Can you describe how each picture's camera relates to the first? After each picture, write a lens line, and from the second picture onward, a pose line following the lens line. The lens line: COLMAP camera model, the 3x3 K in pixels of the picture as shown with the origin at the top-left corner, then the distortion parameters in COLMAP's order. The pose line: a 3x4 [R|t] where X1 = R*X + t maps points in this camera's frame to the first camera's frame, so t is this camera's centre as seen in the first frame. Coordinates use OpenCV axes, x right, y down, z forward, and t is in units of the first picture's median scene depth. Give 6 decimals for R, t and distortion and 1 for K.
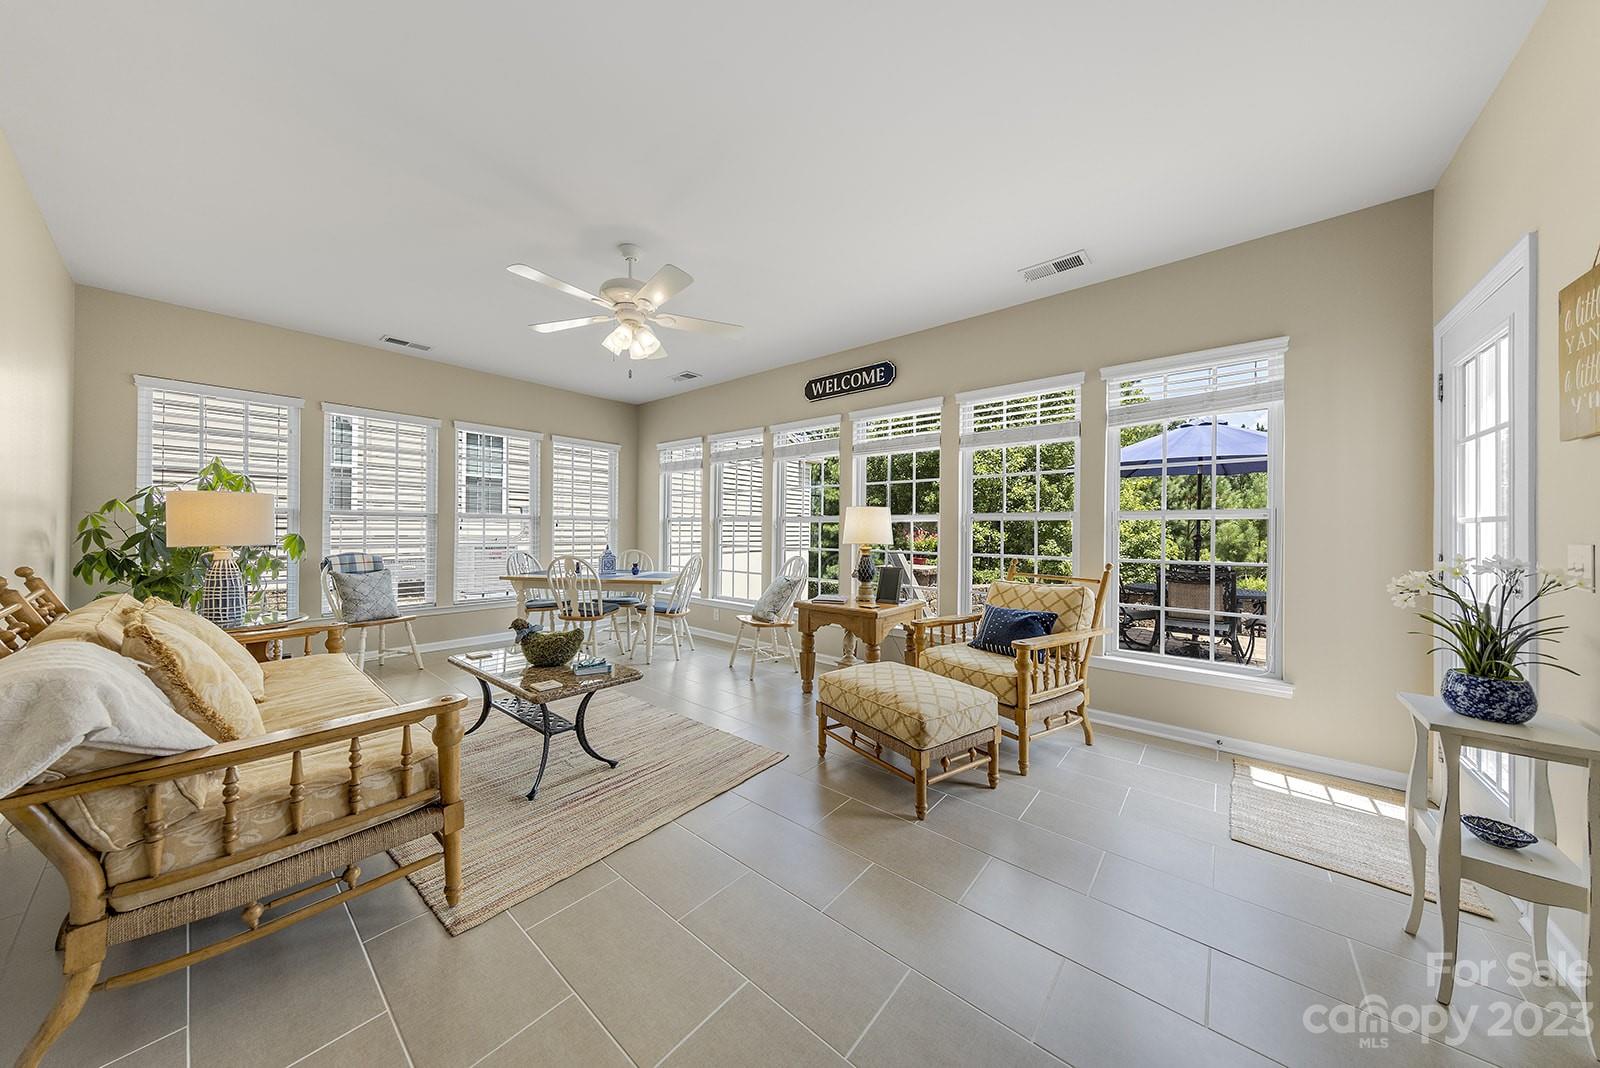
lens RADIAL K [[516.1, 0, 793.7], [0, 516.1, 529.1], [0, 0, 1]] dist [0.005592, -0.000446]
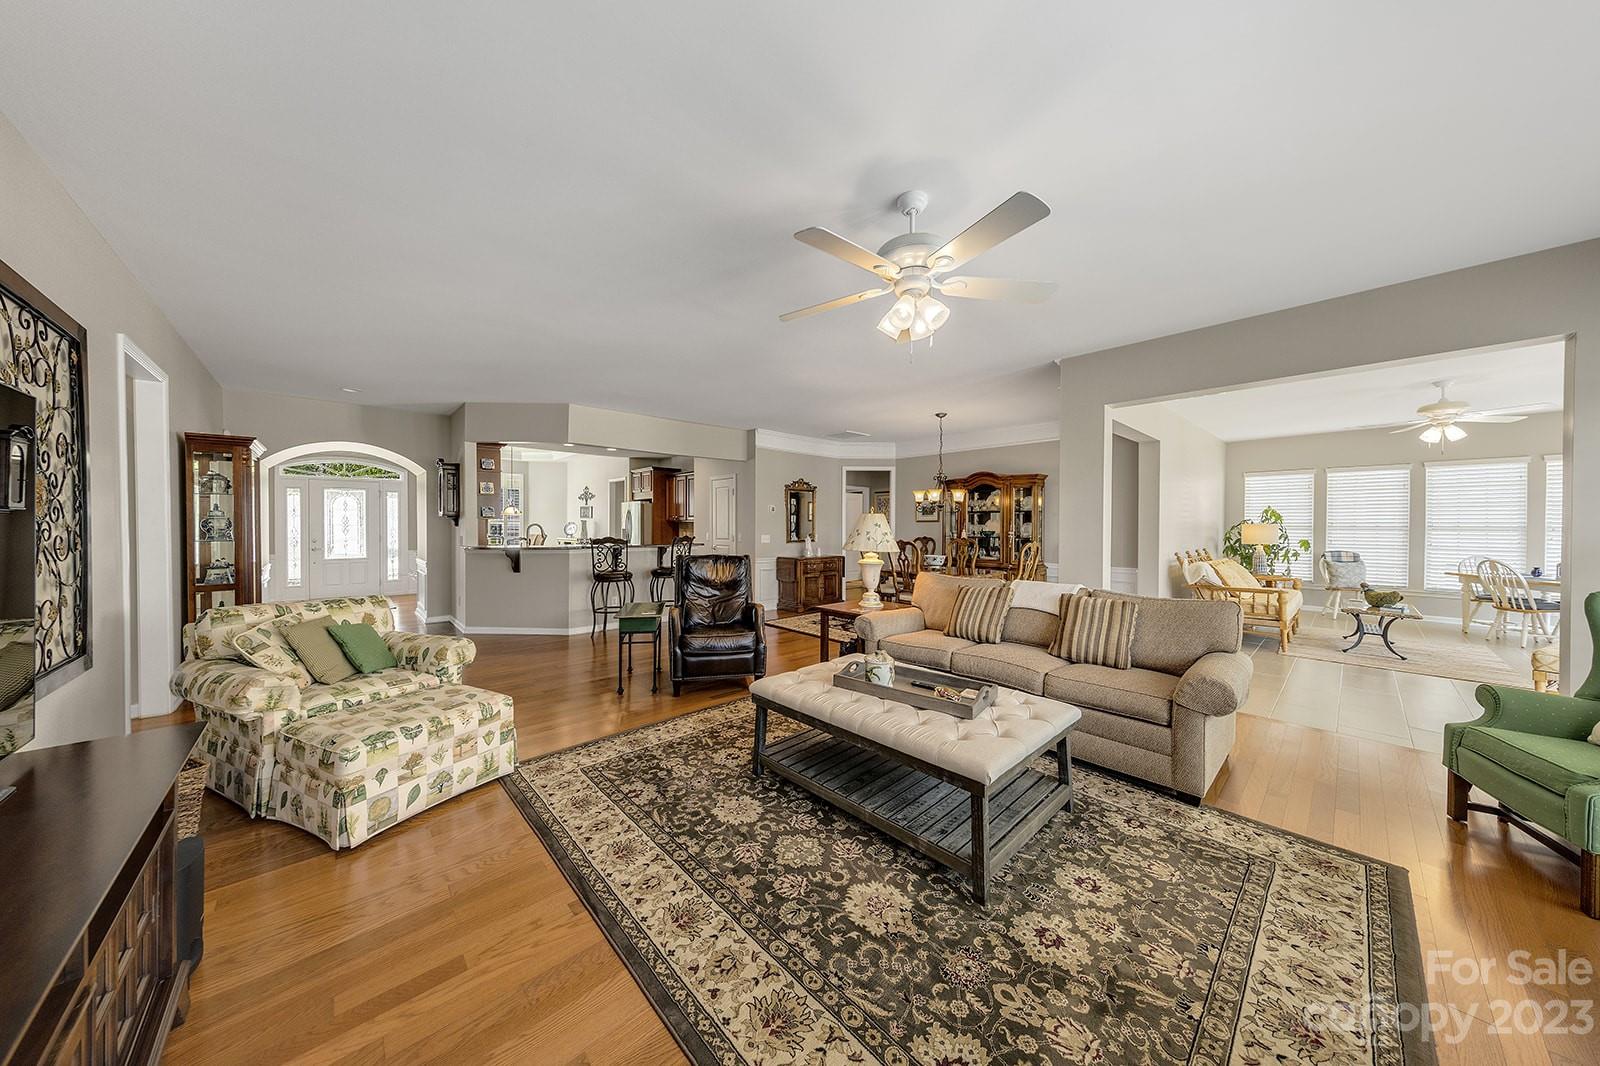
lens RADIAL K [[516.1, 0, 793.9], [0, 516.1, 532.7], [0, 0, 1]] dist [0.005592, -0.000446]
pose [[-0.115140, 0.008375, -0.993314, 1.213354], [-0.001794, 0.999961, 0.008639, -0.030242], [0.993348, 0.002777, -0.115120, -0.707639]]
